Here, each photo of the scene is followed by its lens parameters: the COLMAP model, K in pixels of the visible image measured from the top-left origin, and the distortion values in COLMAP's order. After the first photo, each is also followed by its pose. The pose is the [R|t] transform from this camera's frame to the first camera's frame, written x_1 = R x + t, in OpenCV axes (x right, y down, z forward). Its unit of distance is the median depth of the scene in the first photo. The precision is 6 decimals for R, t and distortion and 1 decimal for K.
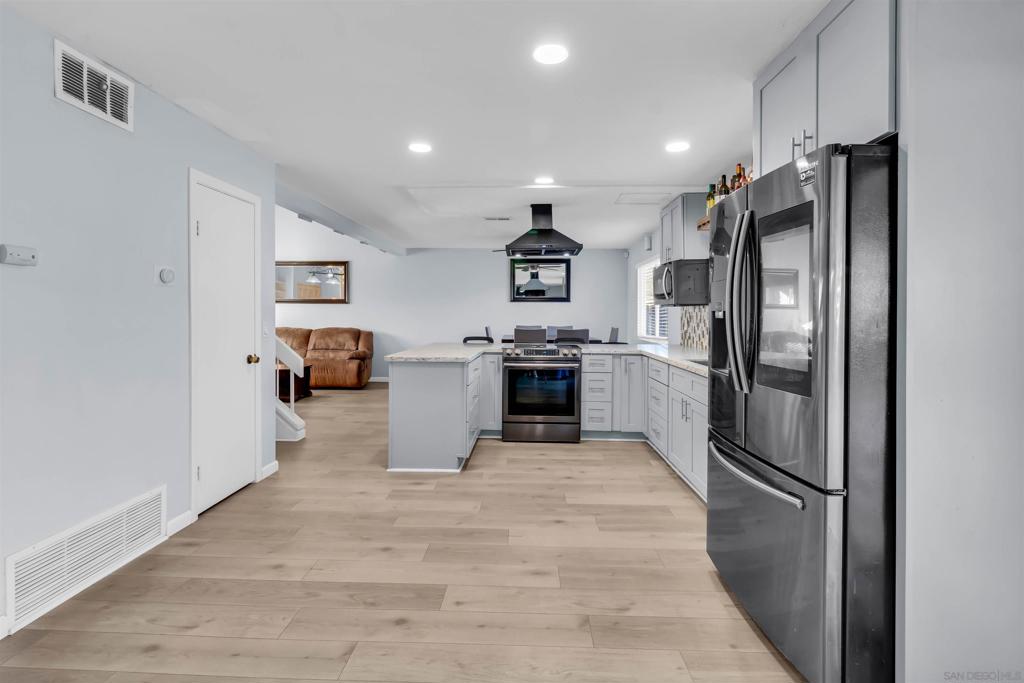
lens RADIAL K [[476.6, 0, 512.9], [0, 476.6, 313.8], [0, 0, 1]] dist [0.004255, 0.000326]
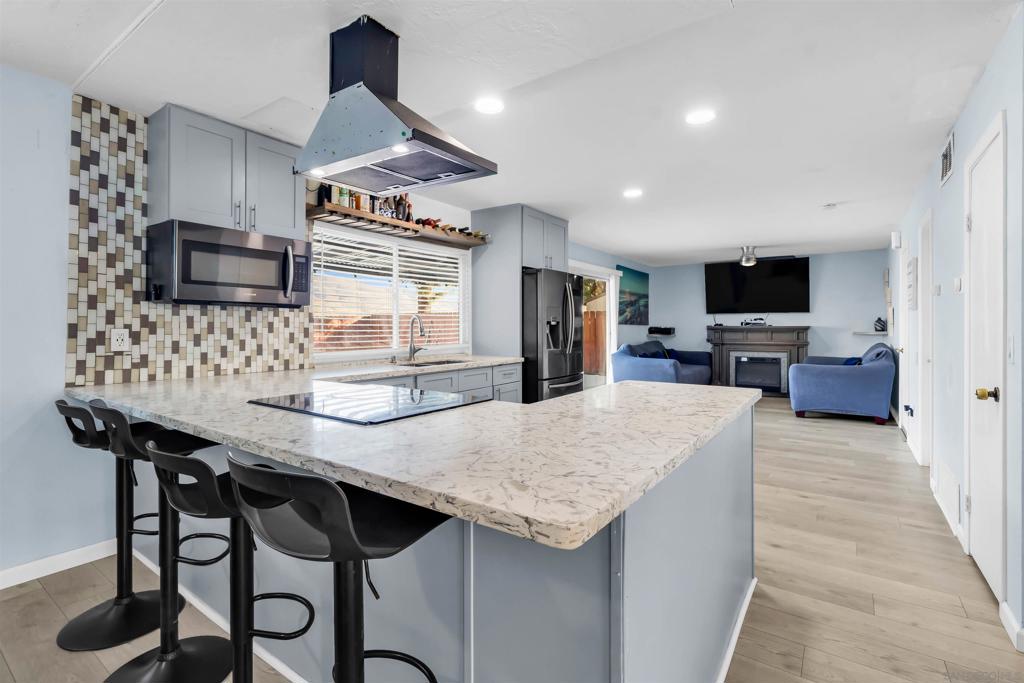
lens RADIAL K [[476.6, 0, 512.9], [0, 476.6, 329.6], [0, 0, 1]] dist [0.004255, 0.000326]
pose [[-0.843558, -0.006024, 0.537004, -0.269712], [-0.003103, 0.999975, 0.006344, 0.008256], [-0.537028, 0.003686, -0.843556, 1.370956]]
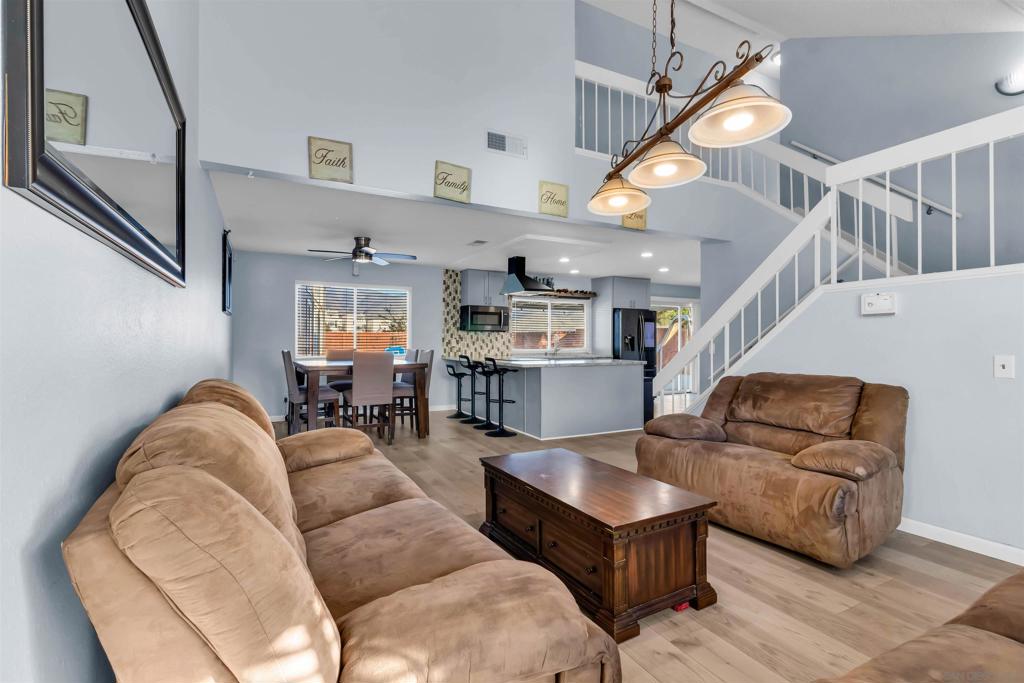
lens RADIAL K [[476.6, 0, 511.7], [0, 476.6, 337.6], [0, 0, 1]] dist [0.004255, 0.000326]
pose [[-0.507976, -0.000935, 0.861370, -1.204418], [-0.005654, 0.999981, -0.002249, 0.009139], [-0.861352, -0.006013, -0.507972, 1.854168]]
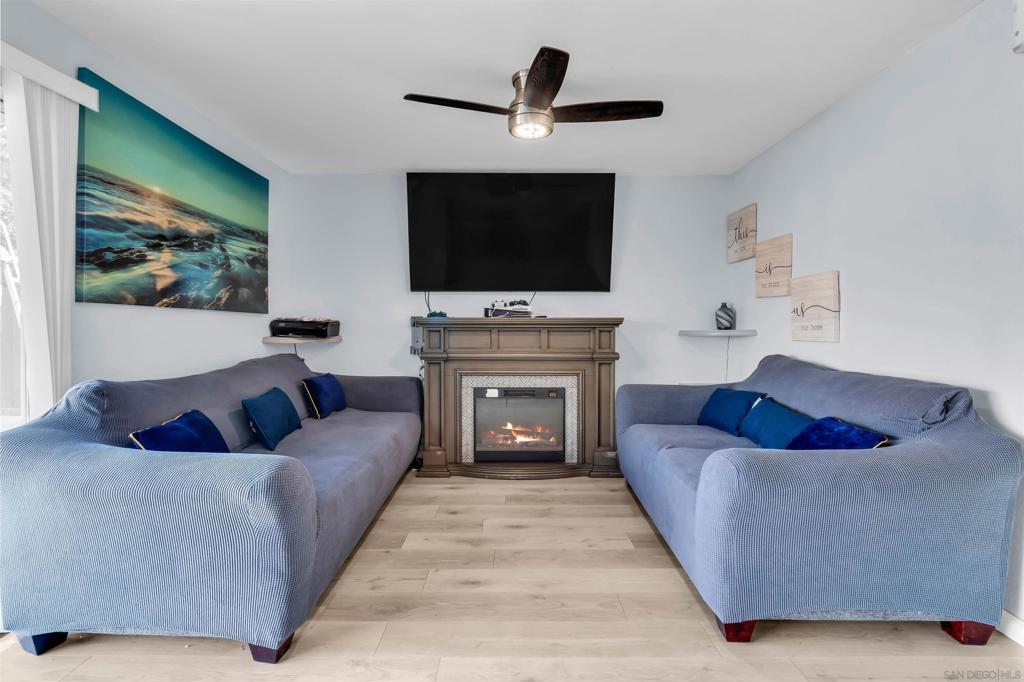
lens RADIAL K [[476.6, 0, 514.9], [0, 476.6, 330.0], [0, 0, 1]] dist [0.004255, 0.000326]
pose [[-0.999326, -0.007189, -0.035989, -0.043117], [-0.007337, 0.999965, 0.003988, 0.021162], [0.035959, 0.004249, -0.999344, 0.147074]]
